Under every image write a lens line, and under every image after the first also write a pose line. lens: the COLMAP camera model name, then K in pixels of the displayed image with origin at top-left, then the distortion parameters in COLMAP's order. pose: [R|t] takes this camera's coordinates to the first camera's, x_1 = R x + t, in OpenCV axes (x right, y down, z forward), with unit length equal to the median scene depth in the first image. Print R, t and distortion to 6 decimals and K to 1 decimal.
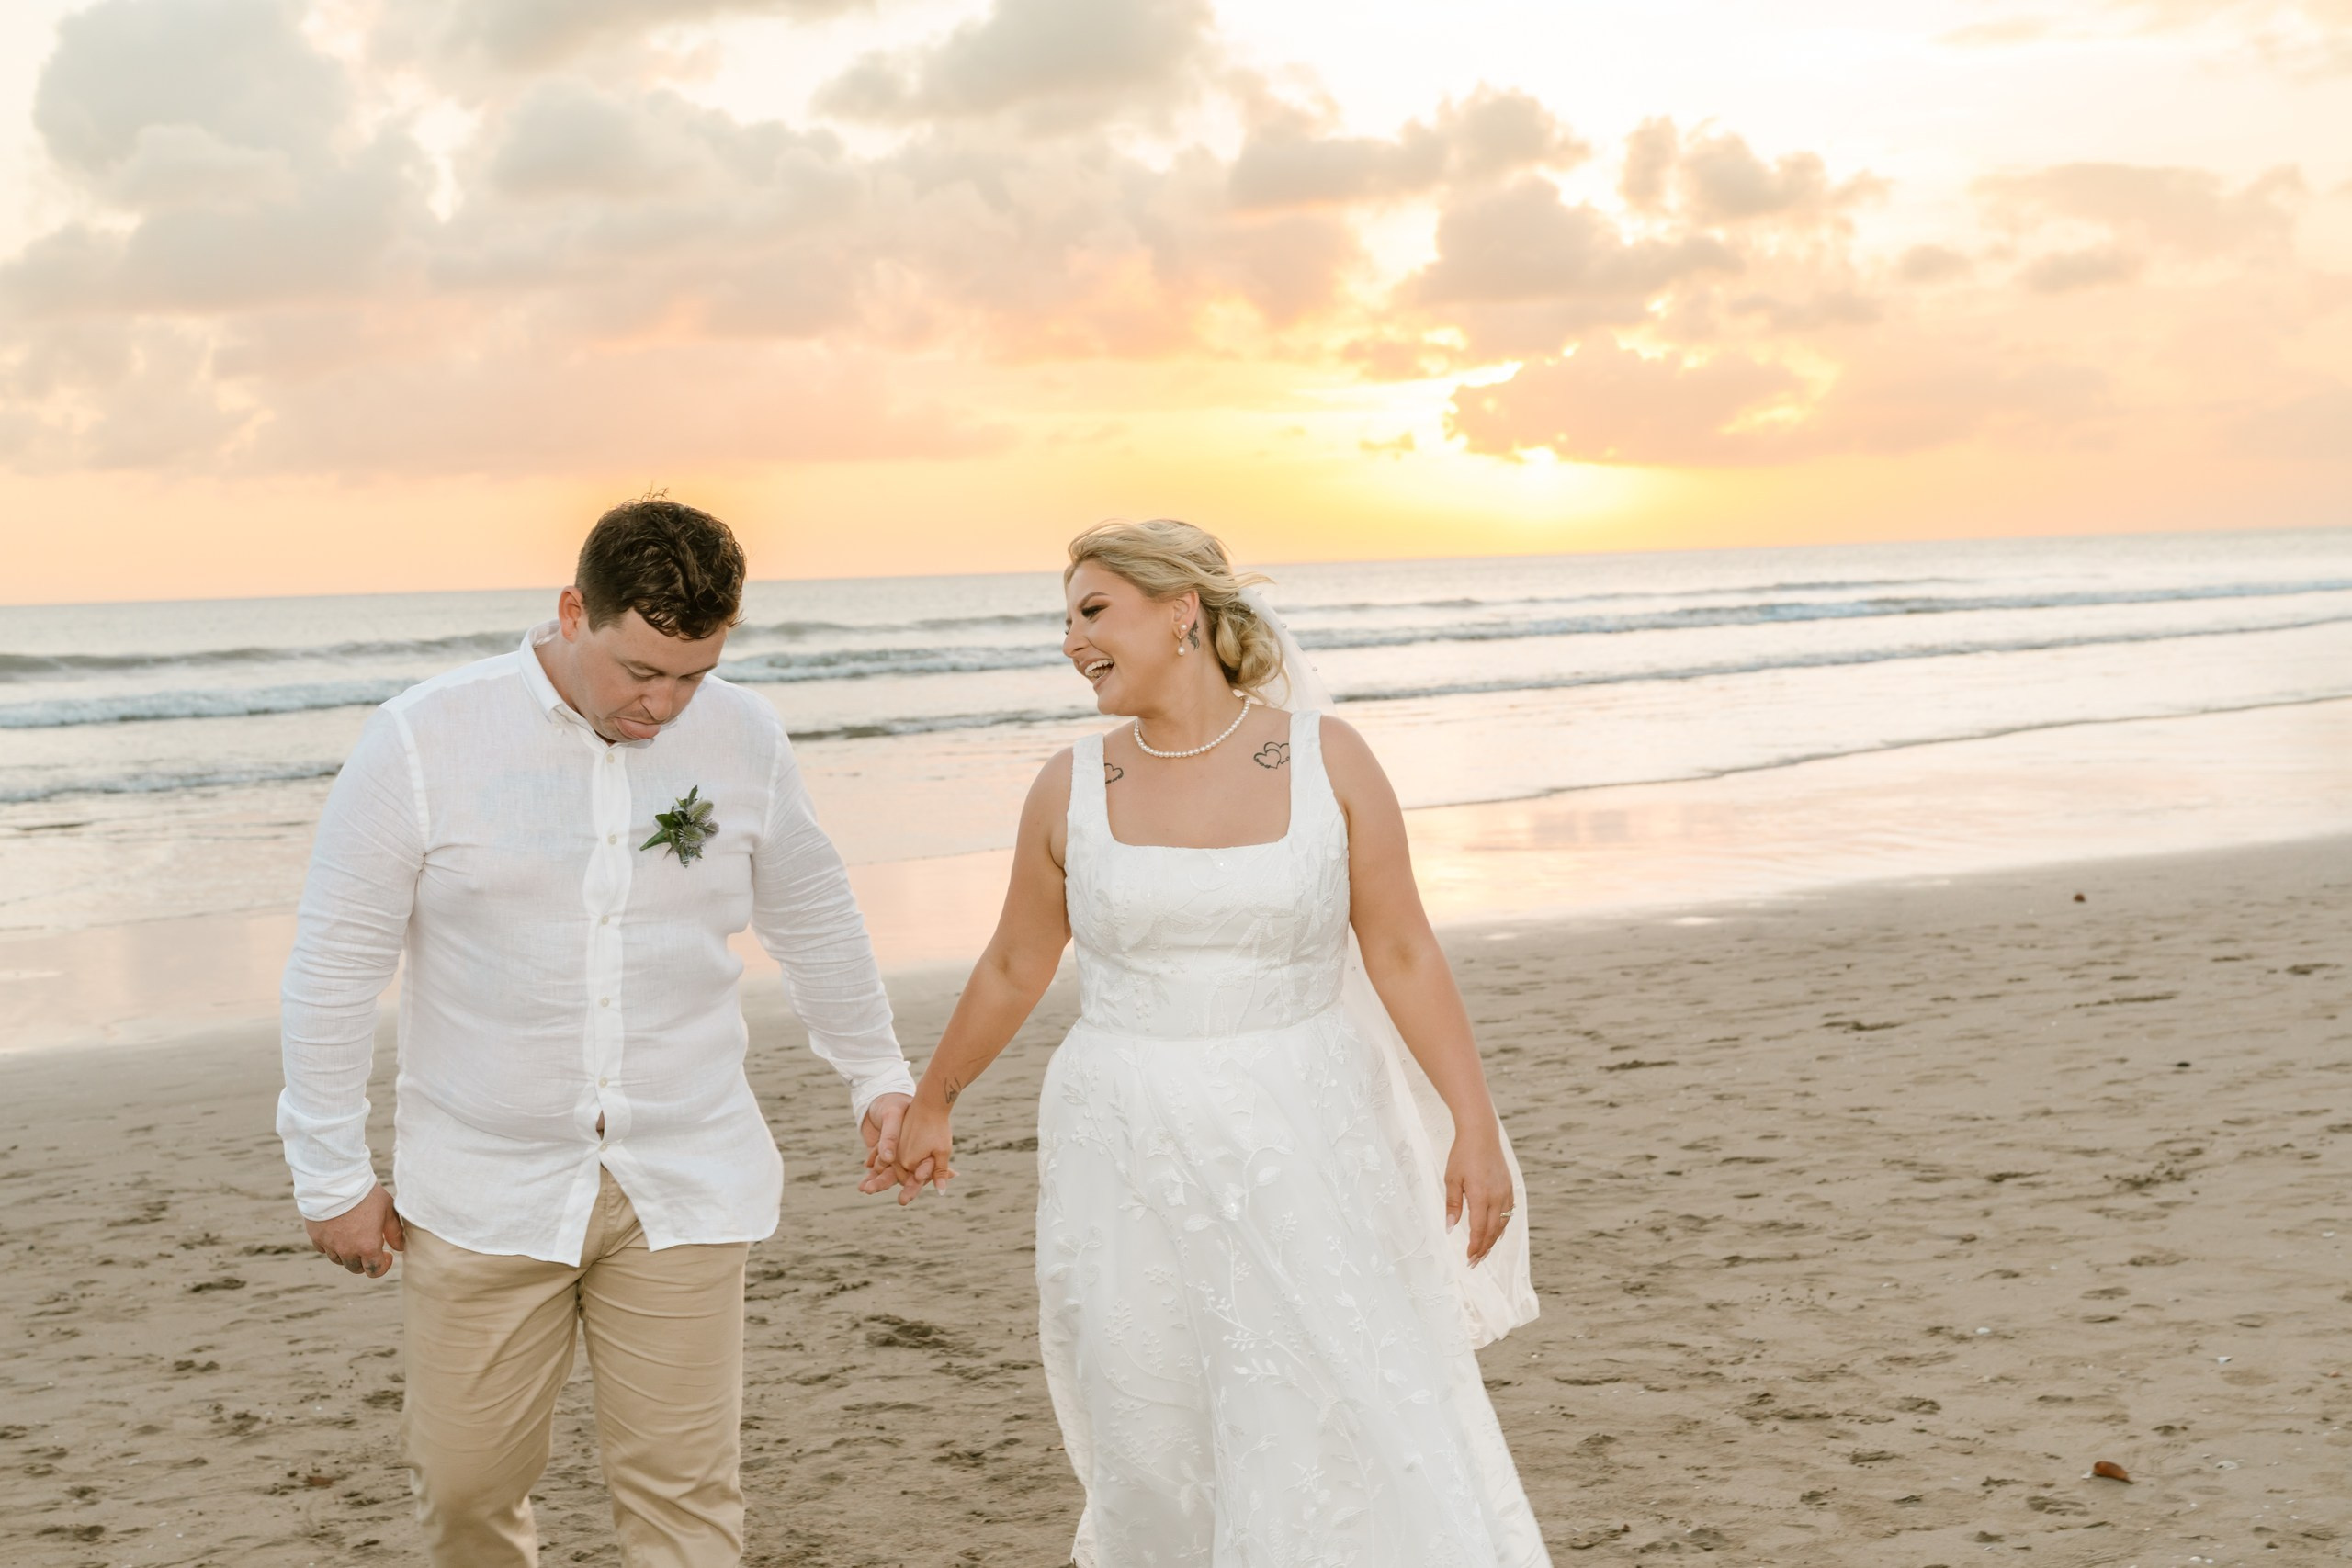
lens RADIAL K [[3009.1, 0, 1164.4], [0, 3009.1, 690.5], [0, 0, 1]] dist [0.022155, 0.023391]
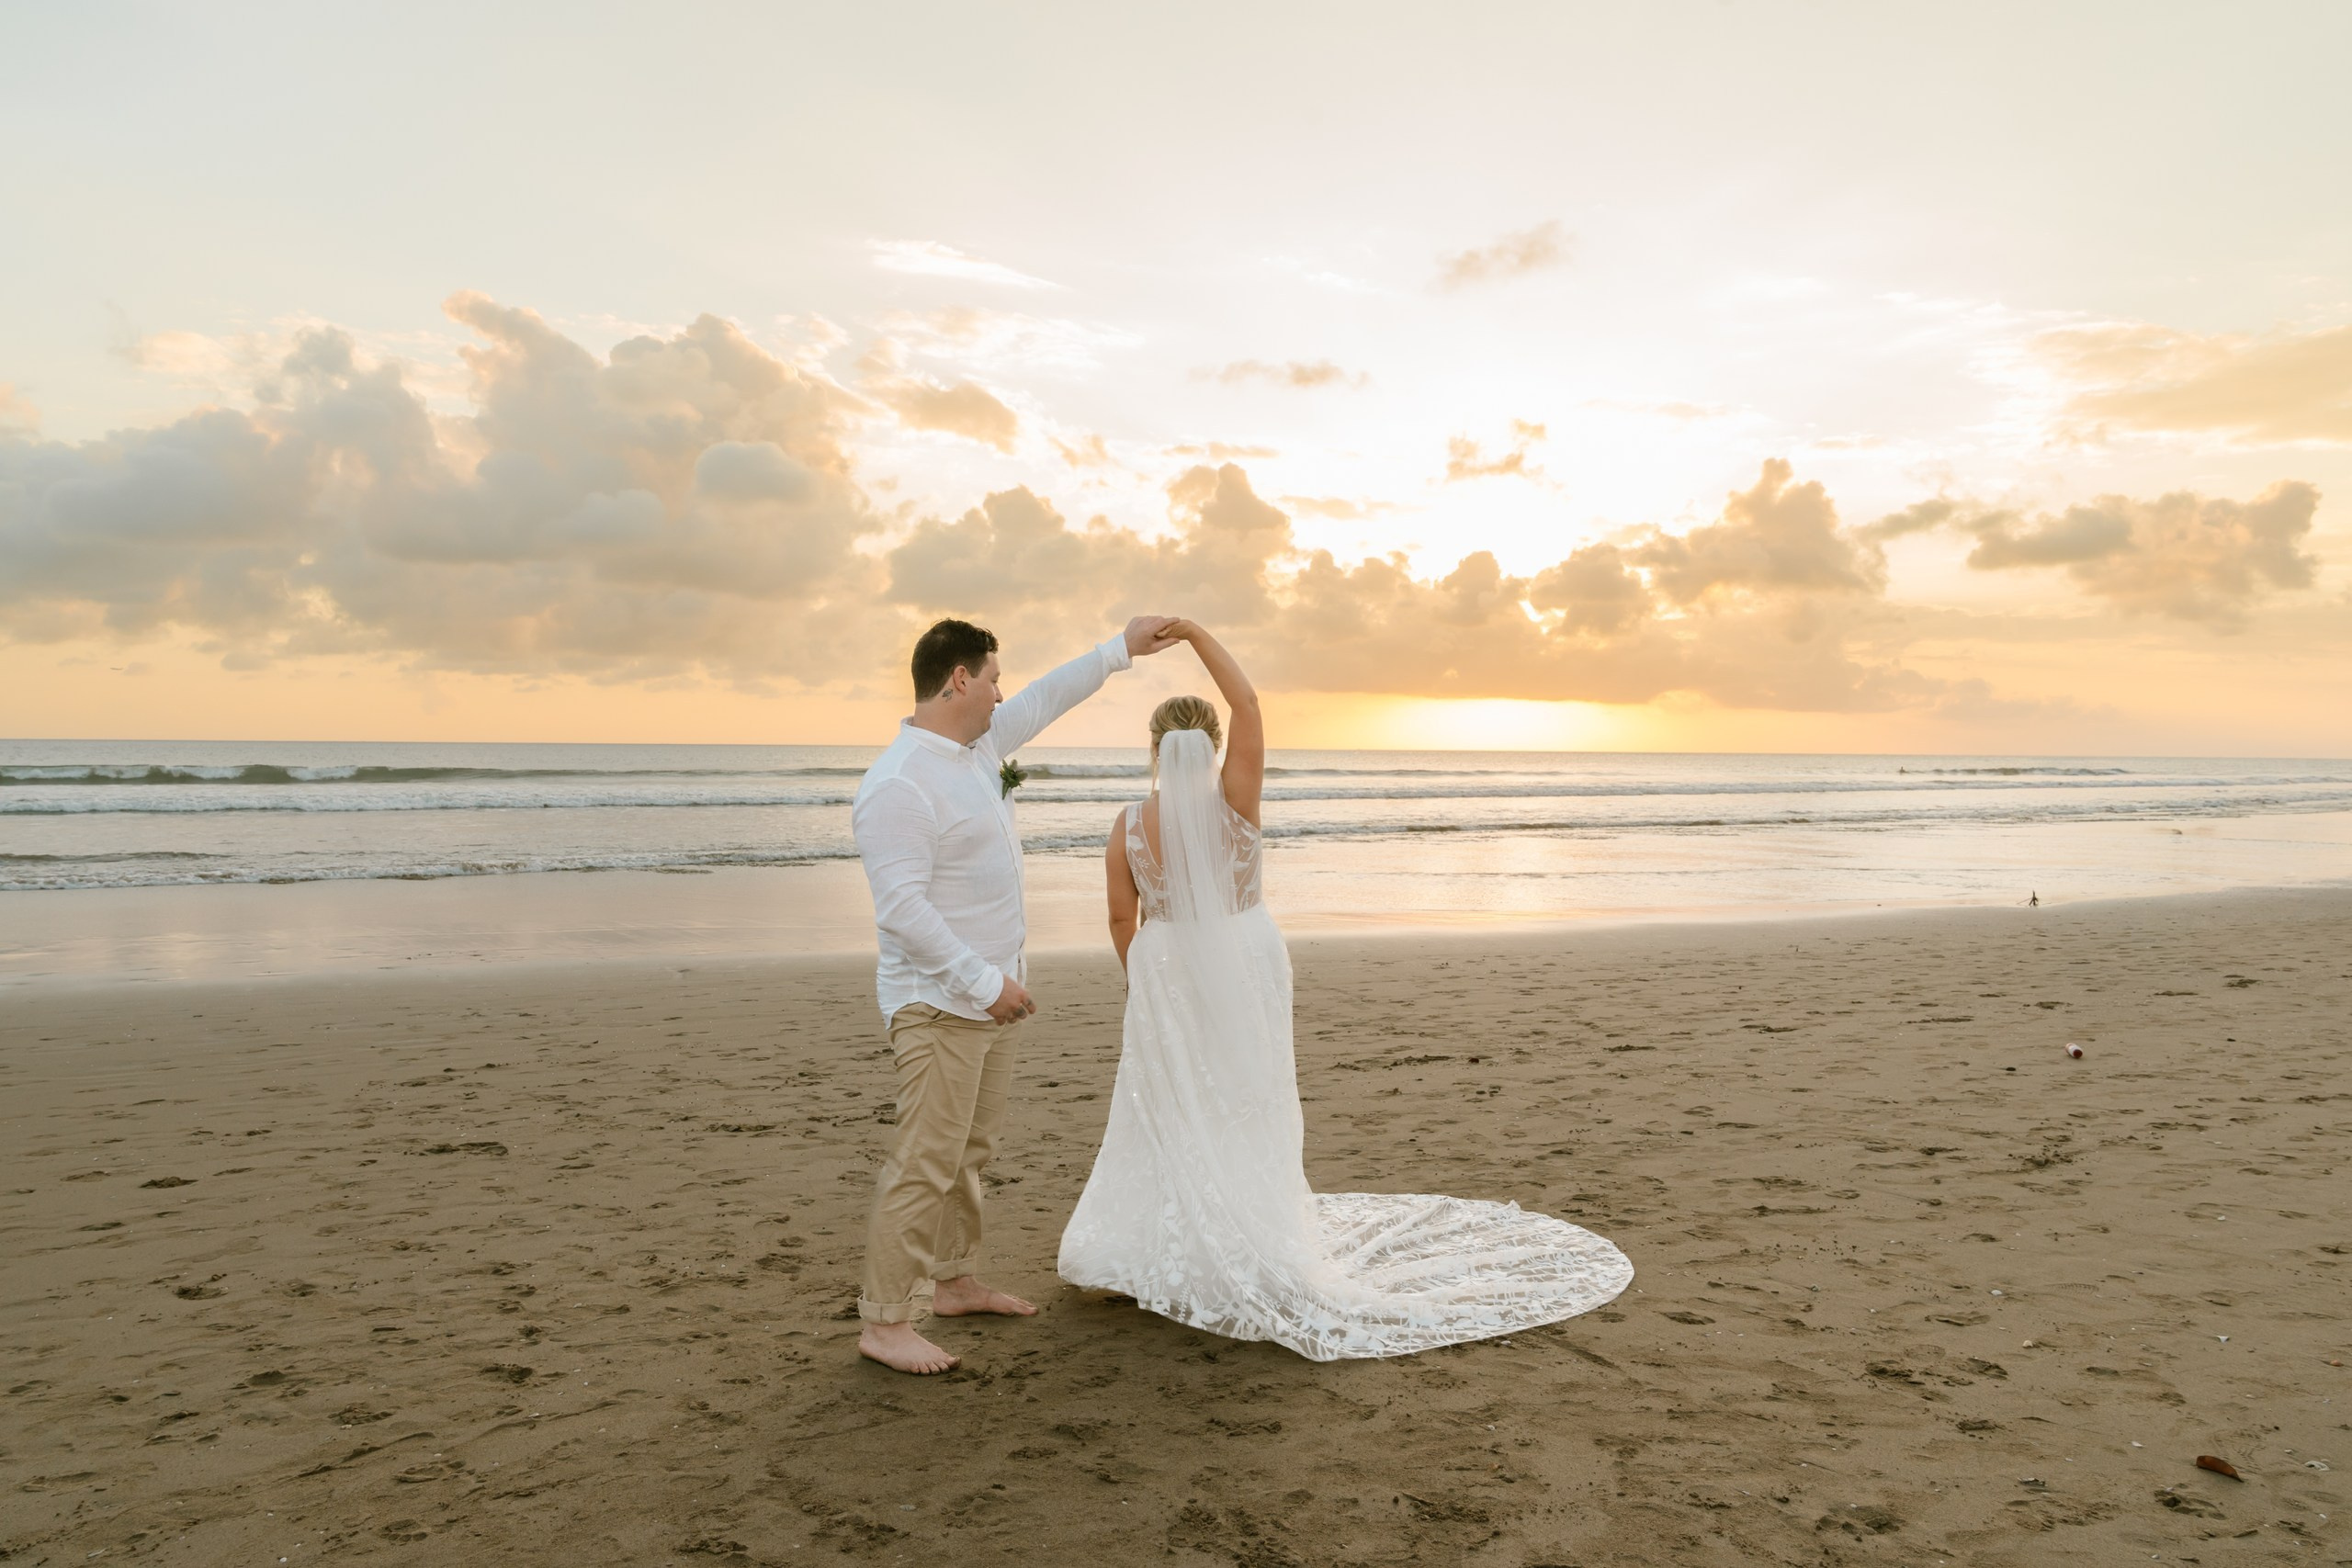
lens RADIAL K [[1587.9, 0, 1176.0], [0, 1587.9, 784.0], [0, 0, 1]] dist [-0.018133, 0.014266]
pose [[0.996769, 0.044069, -0.067155, -0.026994], [-0.045259, 0.998842, -0.016303, 0.016368], [0.066358, 0.019290, 0.997609, 0.209353]]
